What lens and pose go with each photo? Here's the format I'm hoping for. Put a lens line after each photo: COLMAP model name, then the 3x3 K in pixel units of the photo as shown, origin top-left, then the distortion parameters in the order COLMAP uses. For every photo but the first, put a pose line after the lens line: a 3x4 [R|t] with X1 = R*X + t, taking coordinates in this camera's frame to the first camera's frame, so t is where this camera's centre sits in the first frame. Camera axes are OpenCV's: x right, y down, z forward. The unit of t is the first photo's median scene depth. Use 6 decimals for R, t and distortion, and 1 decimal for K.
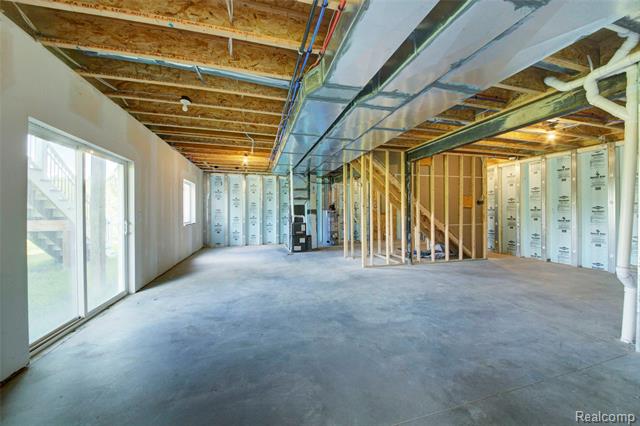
lens RADIAL K [[235.9, 0, 319.6], [0, 235.9, 210.4], [0, 0, 1]] dist [0.001545, 0.000038]
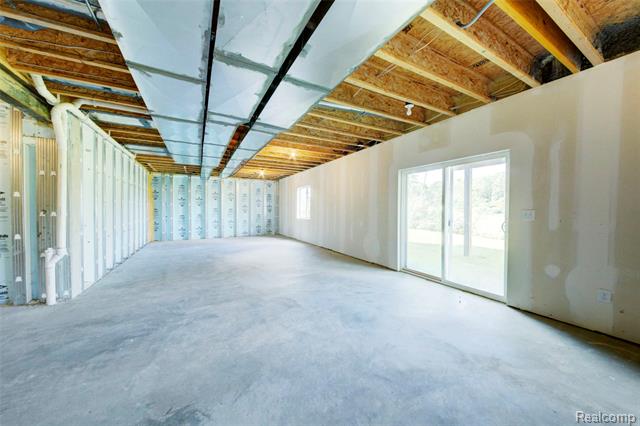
lens RADIAL K [[224.0, 0, 319.2], [0, 224.0, 213.3], [0, 0, 1]] dist [-0.021663, -0.000283]
pose [[-0.974385, 0.002727, -0.224872, 0.054927], [-0.000966, 0.999866, 0.016312, 0.008415], [0.224886, 0.016112, -0.974252, 1.875809]]
